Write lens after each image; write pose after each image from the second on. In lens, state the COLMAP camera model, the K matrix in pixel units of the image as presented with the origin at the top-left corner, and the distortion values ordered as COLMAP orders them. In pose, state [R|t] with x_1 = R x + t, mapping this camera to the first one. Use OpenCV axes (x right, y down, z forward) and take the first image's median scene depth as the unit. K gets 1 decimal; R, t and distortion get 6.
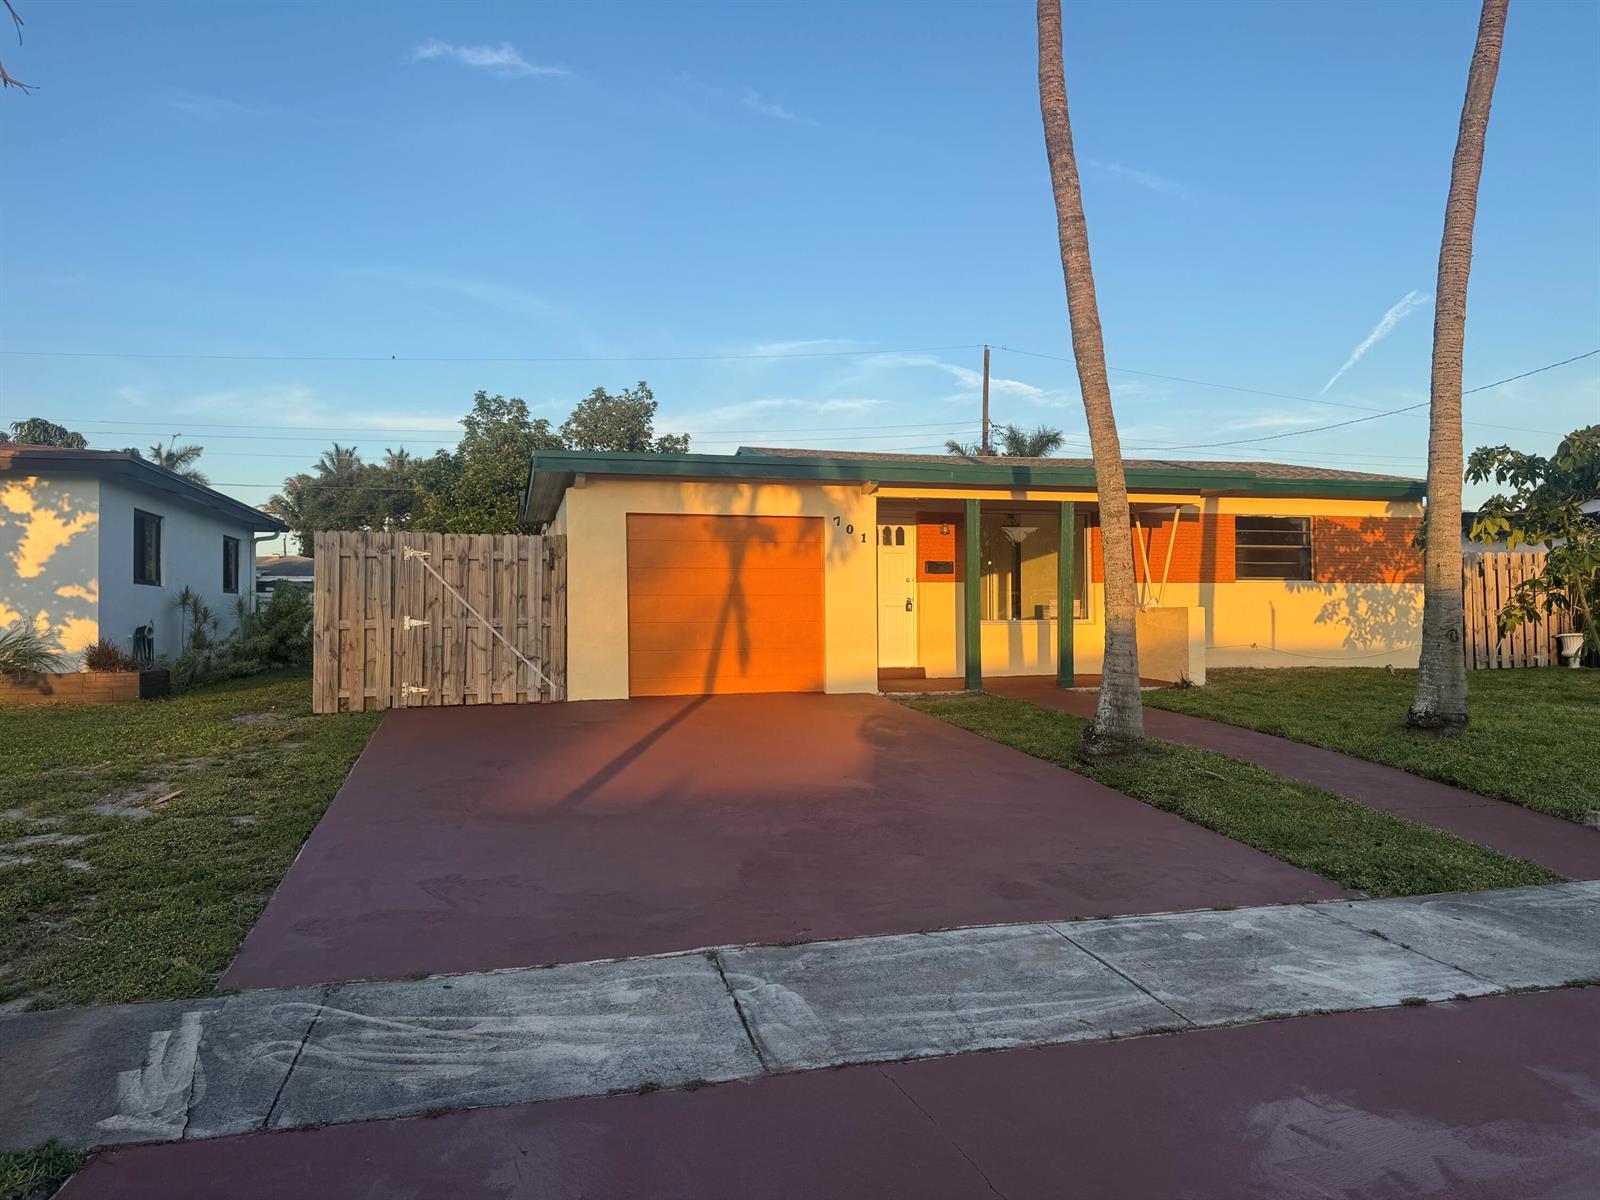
lens RADIAL K [[1169.8, 0, 826.9], [0, 1169.8, 600.4], [0, 0, 1]] dist [0.025404, -0.003168]
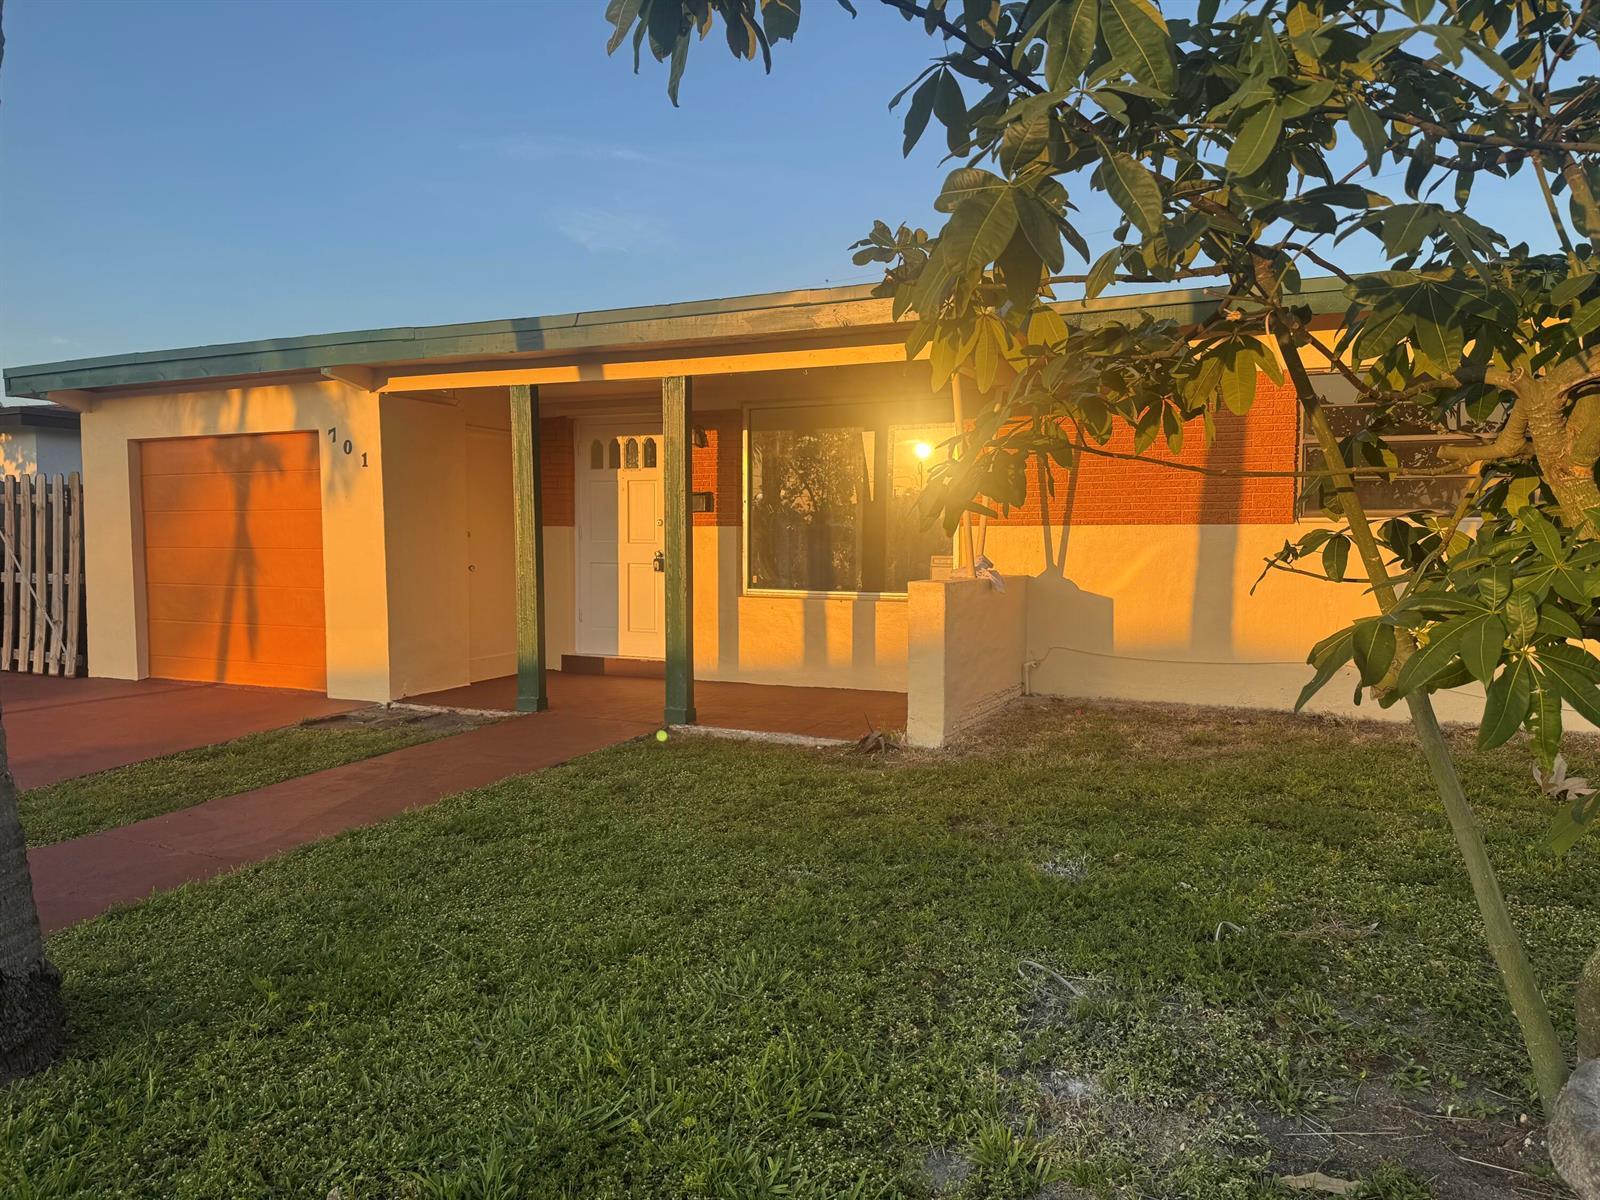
lens RADIAL K [[1143.2, 0, 966.5], [0, 1143.2, 601.6], [0, 0, 1]] dist [0.000786, -0.021079]
pose [[0.790418, 0.042593, -0.611085, 0.703818], [-0.000610, 0.997634, 0.068746, -0.019534], [0.612567, -0.053966, 0.788574, 0.728409]]
